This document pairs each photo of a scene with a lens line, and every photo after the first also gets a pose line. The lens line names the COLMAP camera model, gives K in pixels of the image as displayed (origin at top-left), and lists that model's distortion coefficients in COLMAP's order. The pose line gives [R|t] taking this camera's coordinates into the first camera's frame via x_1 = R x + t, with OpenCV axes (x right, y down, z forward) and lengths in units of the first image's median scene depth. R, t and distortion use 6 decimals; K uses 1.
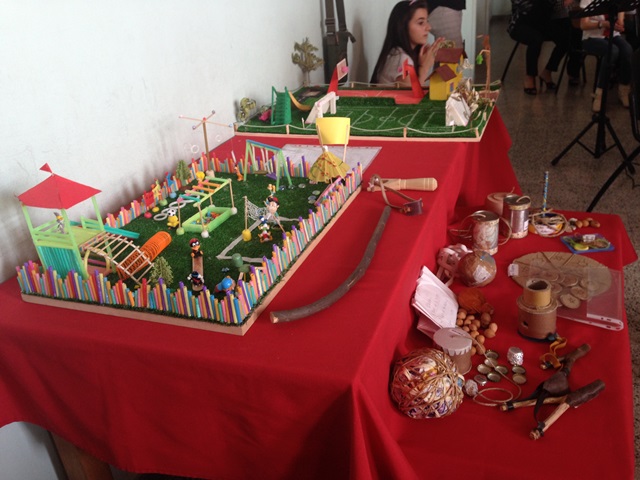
lens RADIAL K [[596.3, 0, 320.0], [0, 596.3, 240.0], [0, 0, 1]] dist [0.111690, -0.193222]
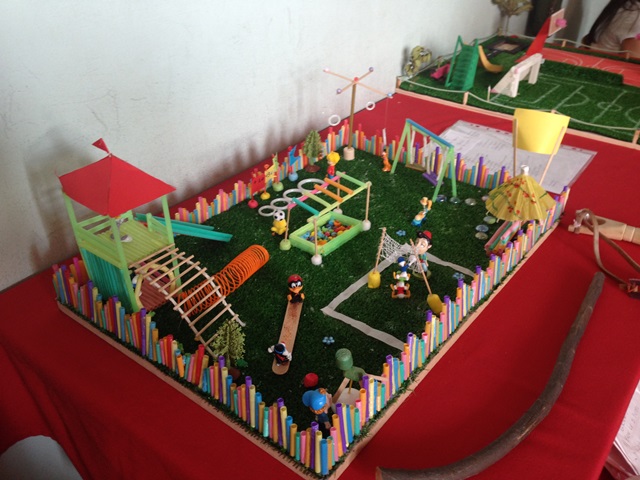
lens RADIAL K [[596.3, 0, 320.0], [0, 596.3, 240.0], [0, 0, 1]] dist [0.111690, -0.193222]
pose [[0.951918, 0.228656, -0.203882, -0.047136], [-0.201711, 0.968707, 0.144633, -0.120915], [0.230573, -0.096553, 0.968253, 0.300496]]
